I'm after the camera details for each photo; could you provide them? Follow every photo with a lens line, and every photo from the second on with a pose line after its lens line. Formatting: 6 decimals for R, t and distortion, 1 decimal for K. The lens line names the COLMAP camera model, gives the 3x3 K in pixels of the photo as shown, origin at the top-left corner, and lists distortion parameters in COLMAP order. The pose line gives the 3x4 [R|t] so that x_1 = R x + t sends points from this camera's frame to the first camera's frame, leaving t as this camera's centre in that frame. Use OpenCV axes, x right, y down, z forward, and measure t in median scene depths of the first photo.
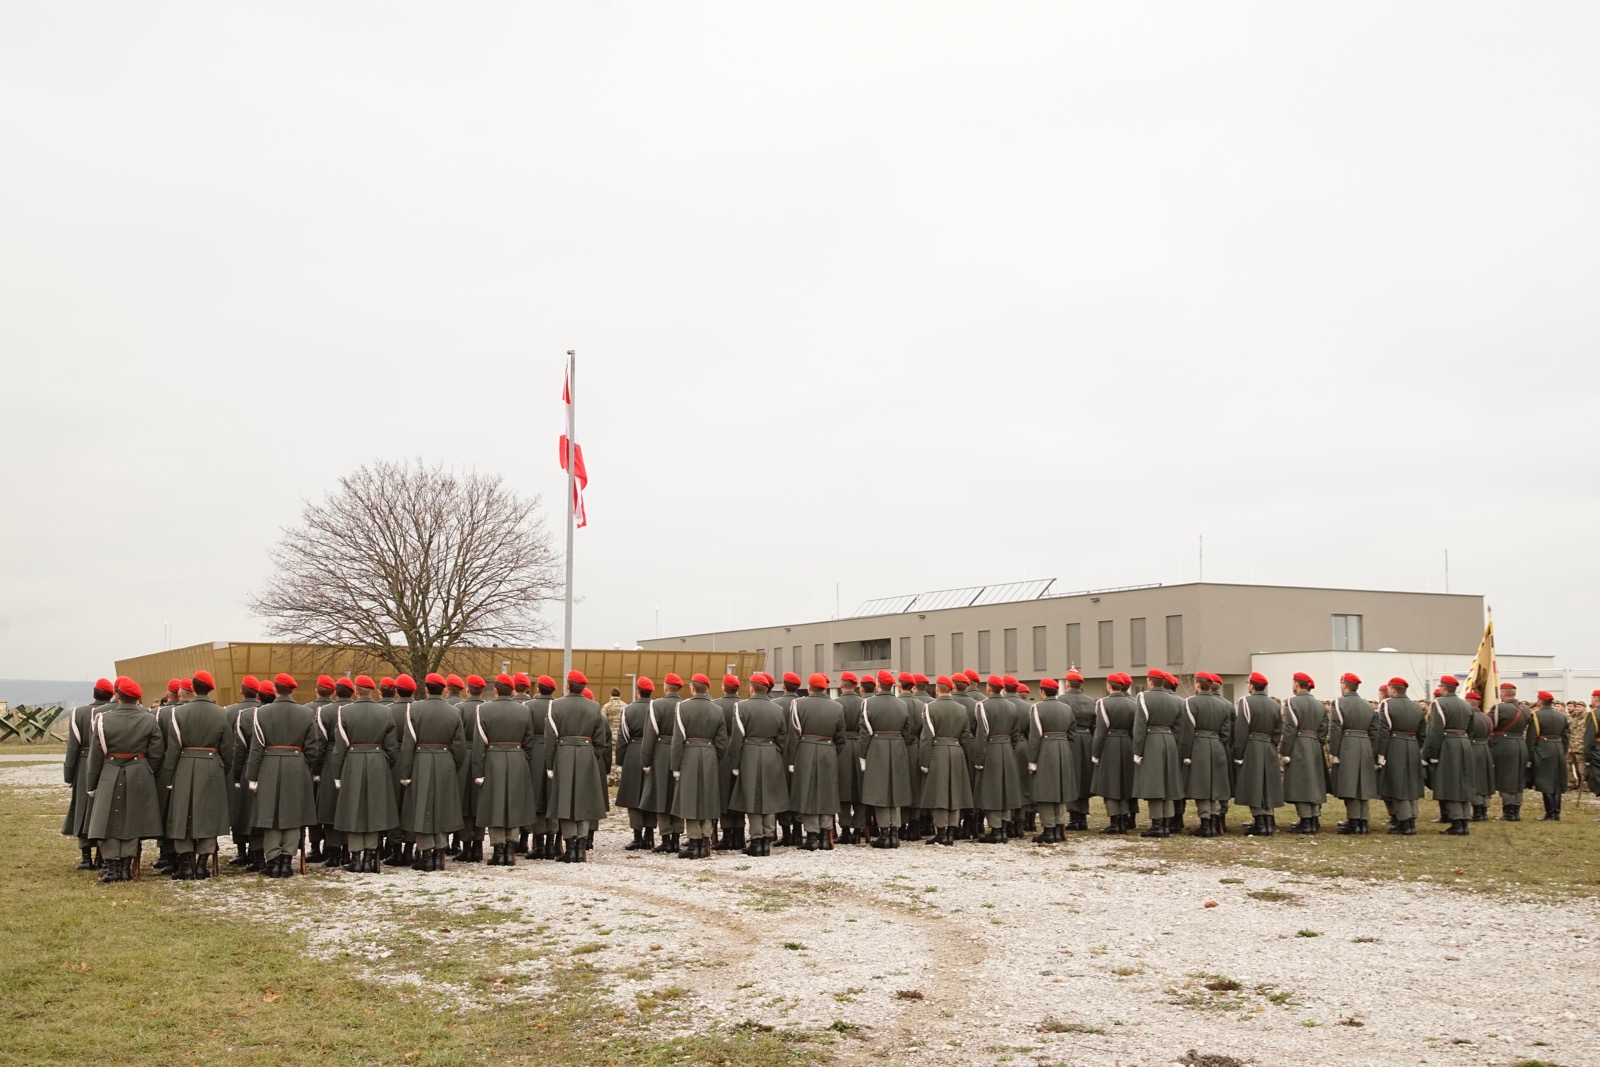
lens RADIAL K [[2077.1, 0, 798.6], [0, 2077.1, 532.4], [0, 0, 1]] dist [0.099325, 0.000000]
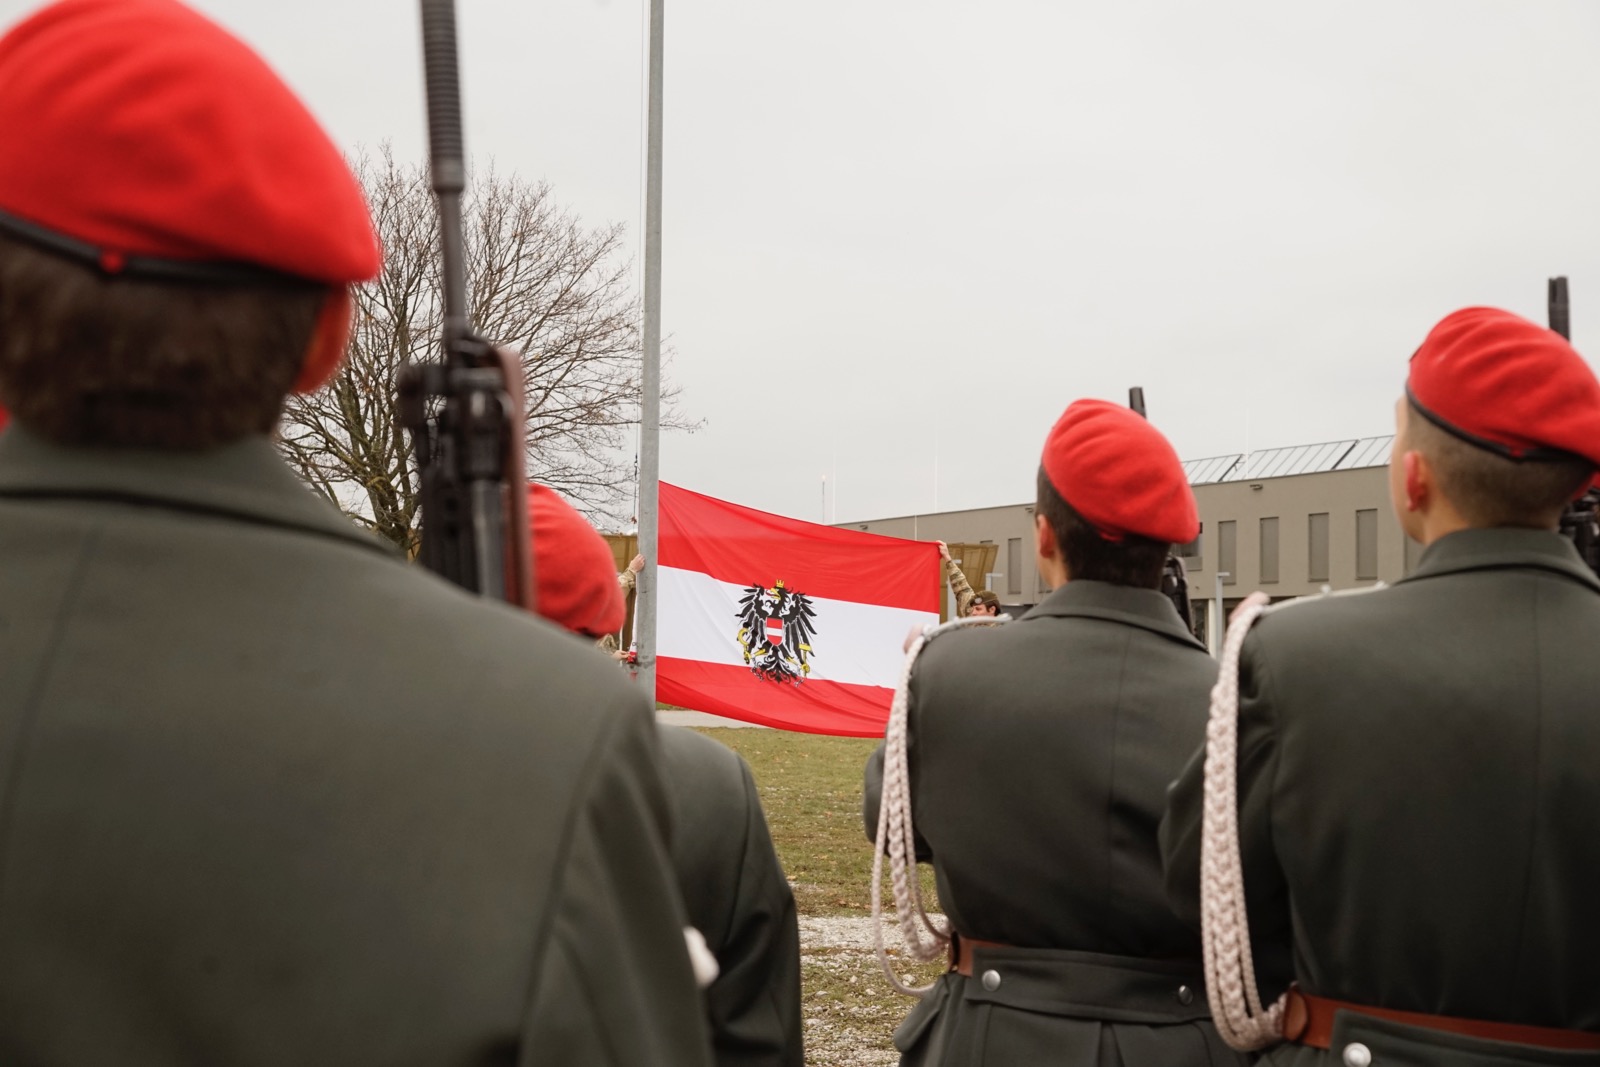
lens RADIAL K [[2790.7, 0, 803.7], [0, 2790.7, 538.4], [0, 0, 1]] dist [0.161756, 0.000000]
pose [[0.997426, 0.005324, -0.071501, -0.028699], [-0.001615, 0.998654, 0.051833, 0.024655], [0.071680, -0.051584, 0.996093, 0.306635]]
